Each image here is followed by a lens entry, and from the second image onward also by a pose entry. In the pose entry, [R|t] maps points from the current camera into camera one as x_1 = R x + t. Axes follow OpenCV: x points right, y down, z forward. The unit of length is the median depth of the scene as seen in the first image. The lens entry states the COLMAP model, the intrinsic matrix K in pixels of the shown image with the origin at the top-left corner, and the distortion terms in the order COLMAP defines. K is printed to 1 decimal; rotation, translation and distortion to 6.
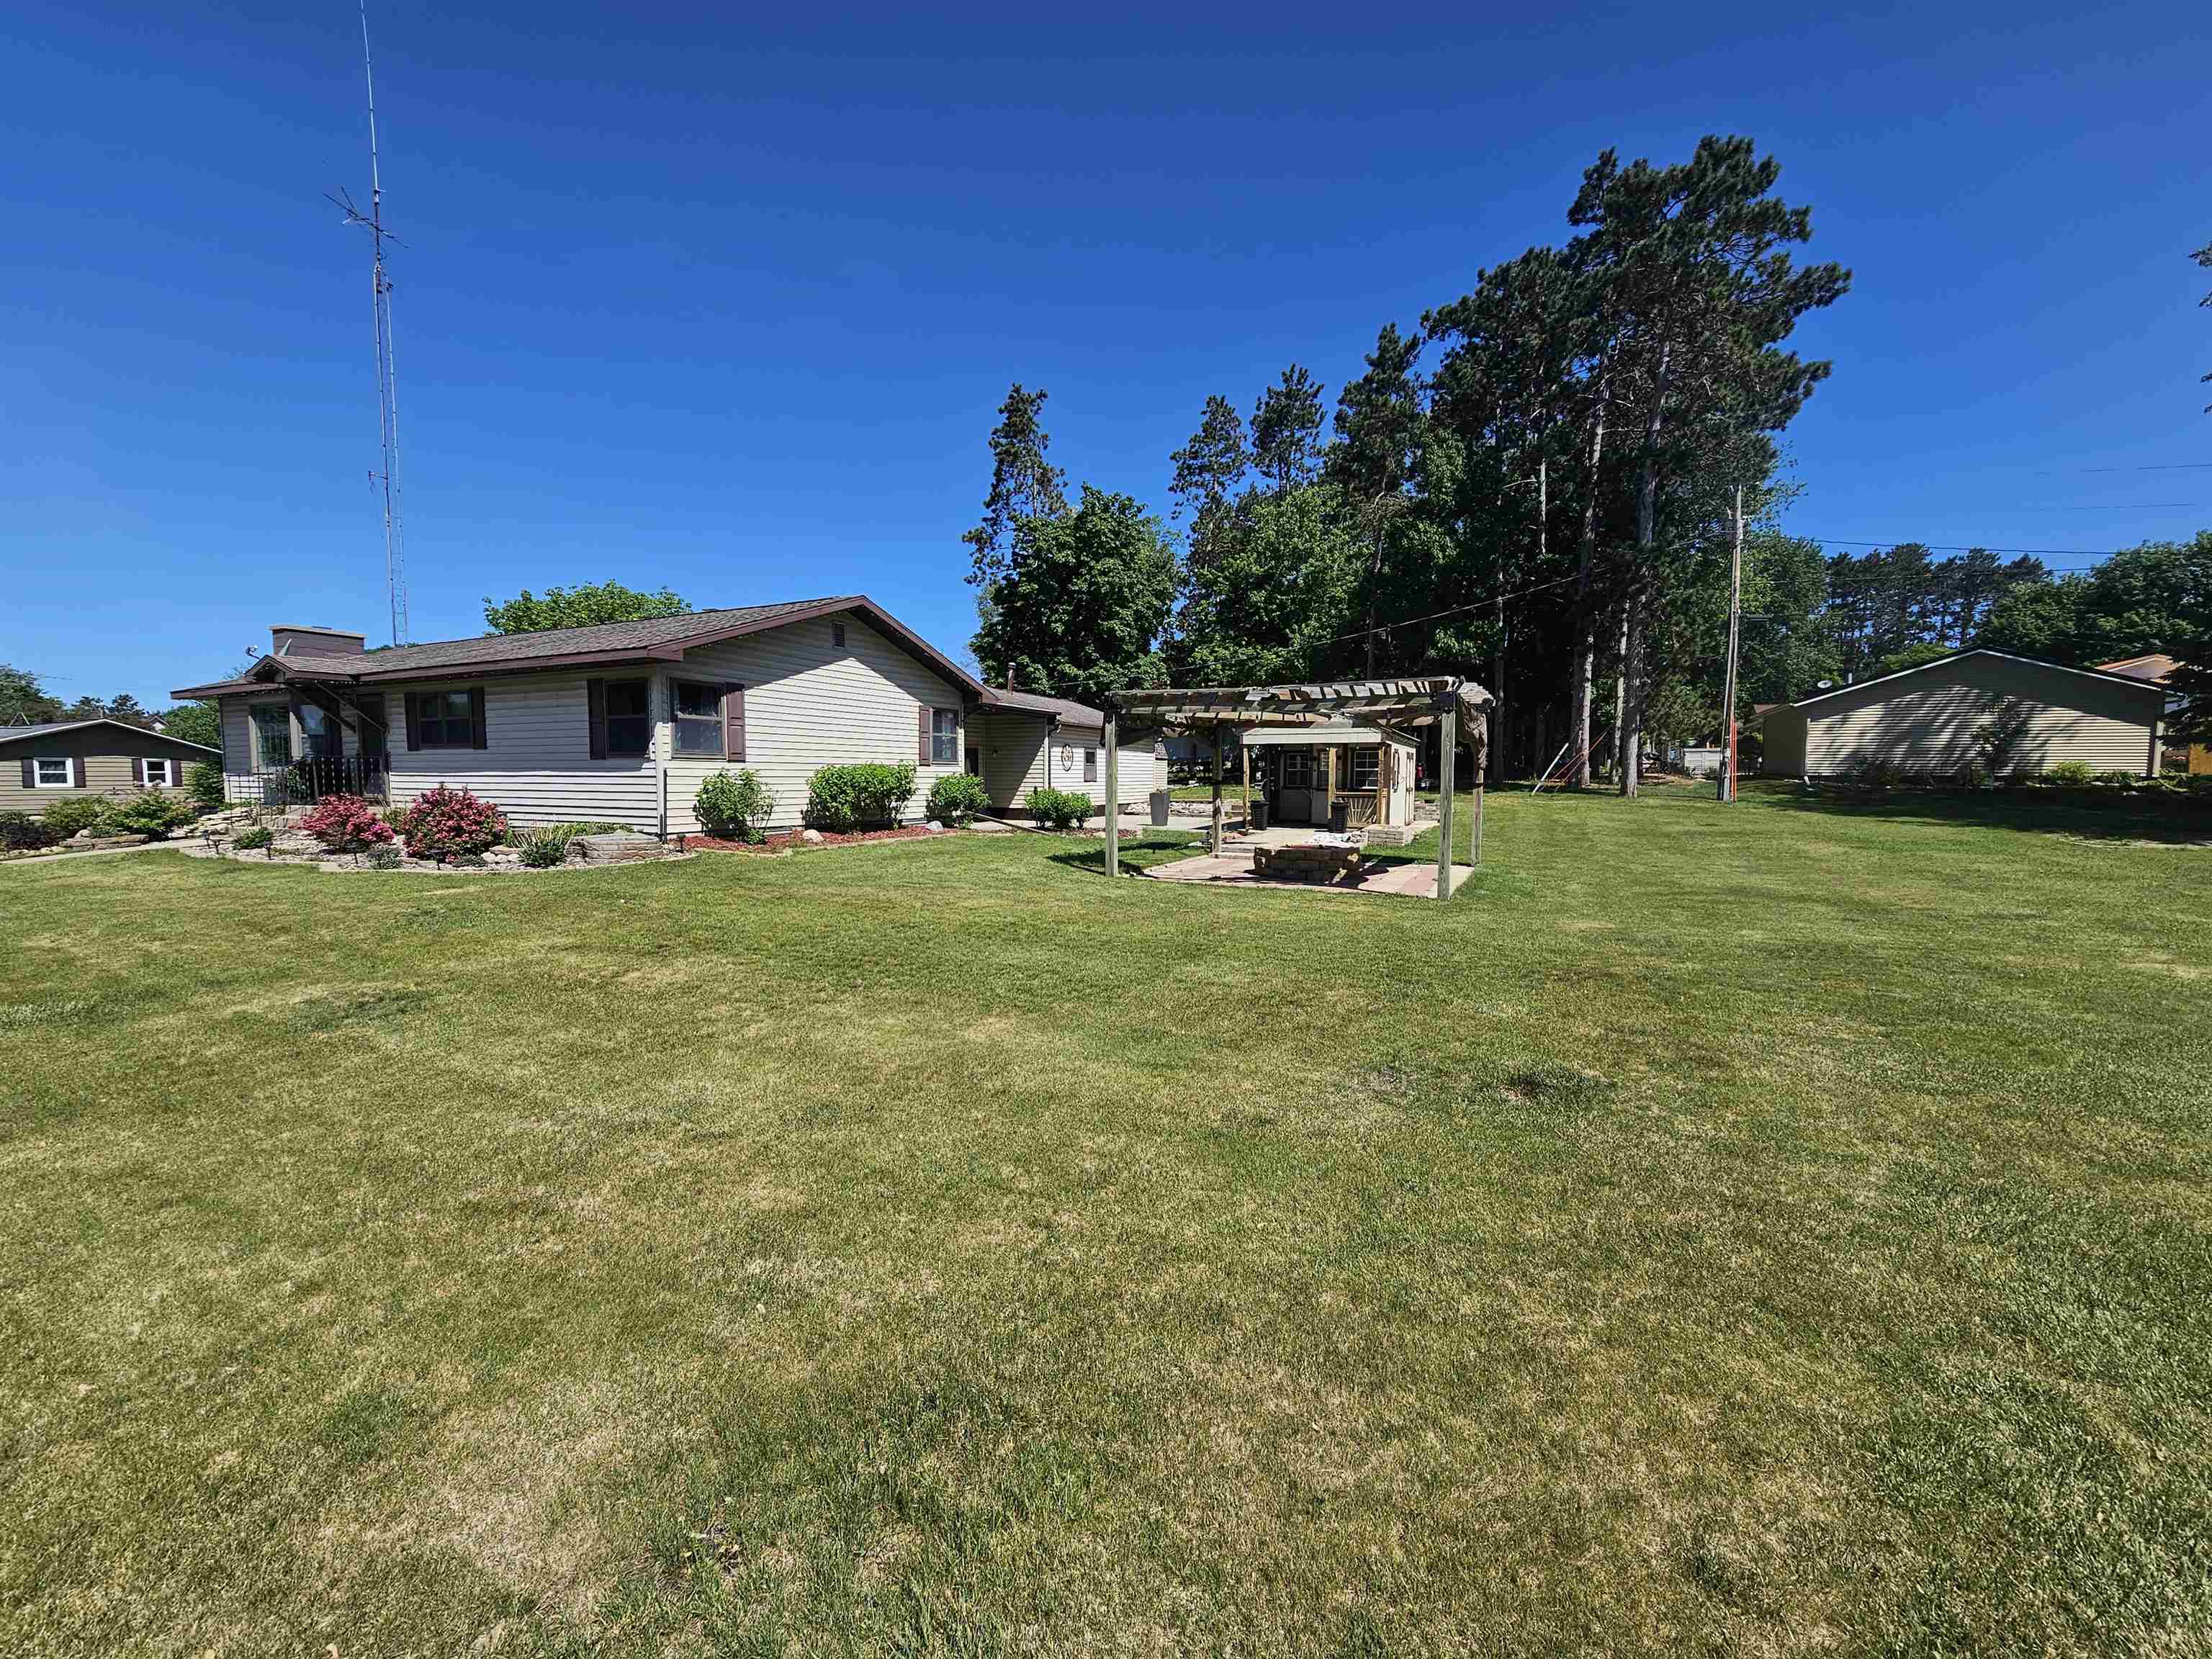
lens RADIAL K [[914.0, 0, 1106.4], [0, 914.0, 837.0], [0, 0, 1]] dist [-0.002154, -0.000019]
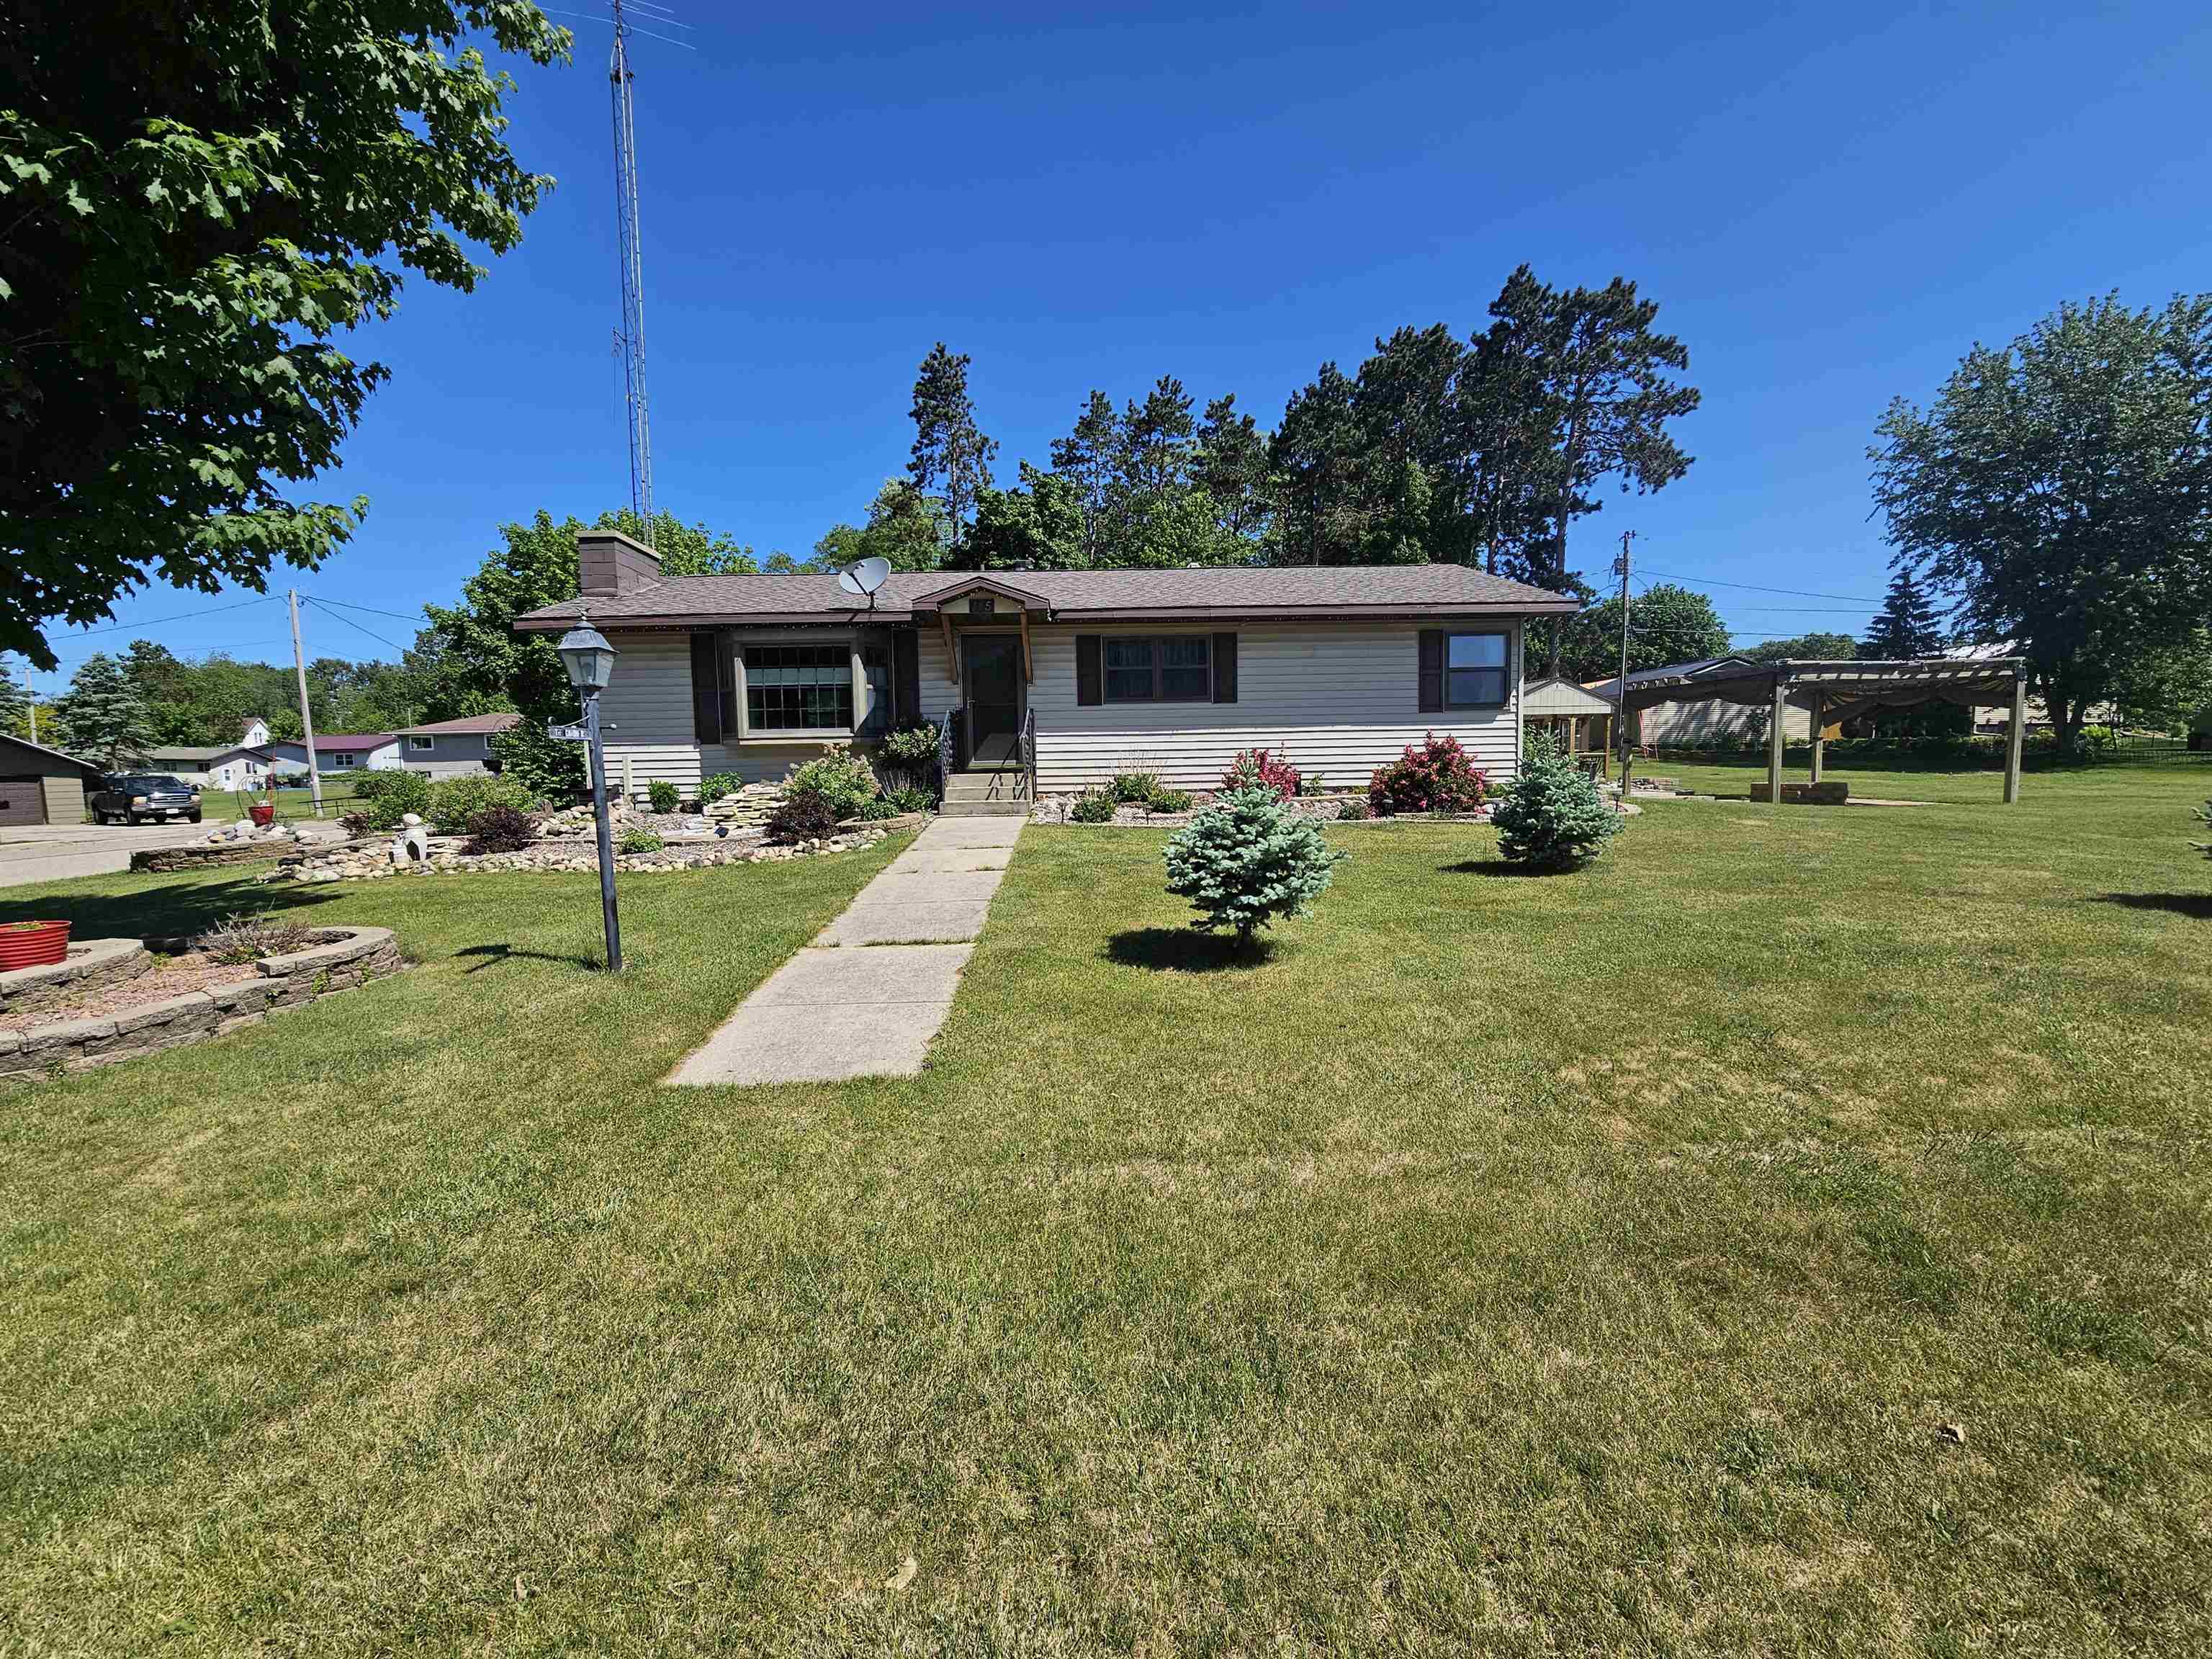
lens RADIAL K [[905.0, 0, 1100.8], [0, 905.0, 840.6], [0, 0, 1]] dist [-0.001189, 0.000338]
pose [[0.885597, -0.057221, 0.460917, -1.604292], [0.051482, 0.998360, 0.025026, 0.013335], [-0.461593, 0.001567, 0.887090, 0.351264]]
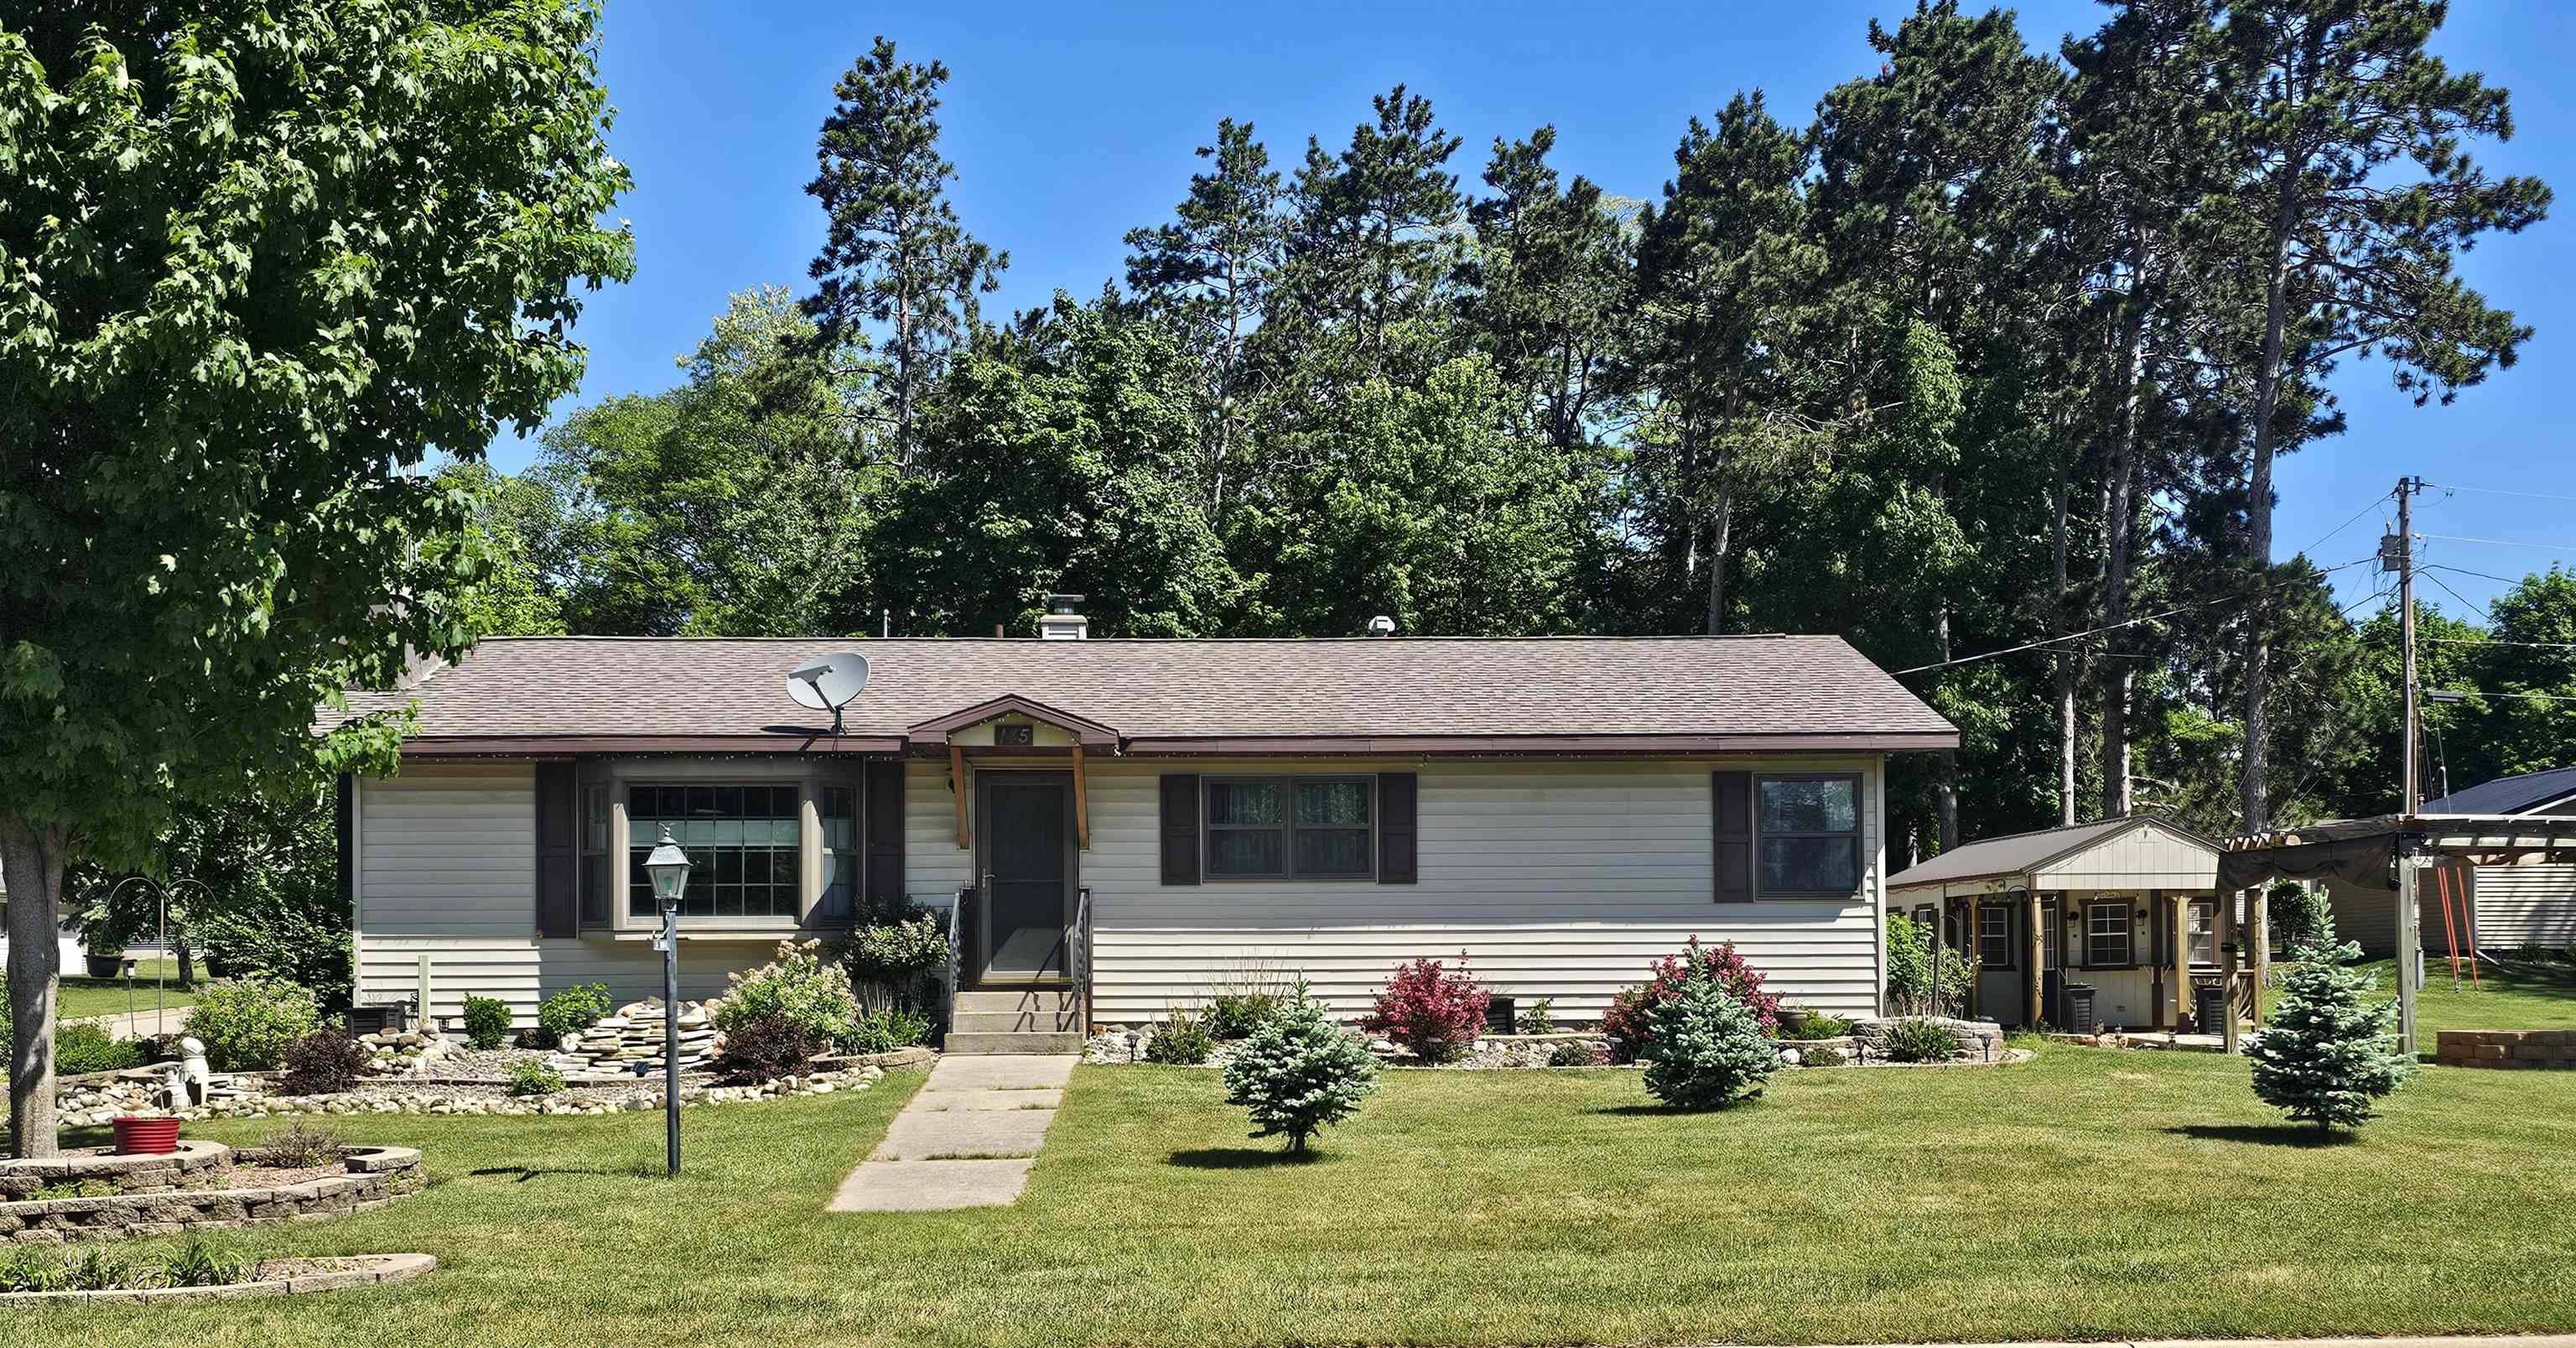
lens RADIAL K [[2588.8, 0, 1275.3], [0, 2588.8, 956.8], [0, 0, 1]] dist [0.059663, -0.011643]
pose [[0.881888, -0.002371, 0.471452, -1.977880], [0.038530, 0.997005, -0.067060, 0.067153], [-0.469881, 0.077305, 0.879338, -0.460047]]
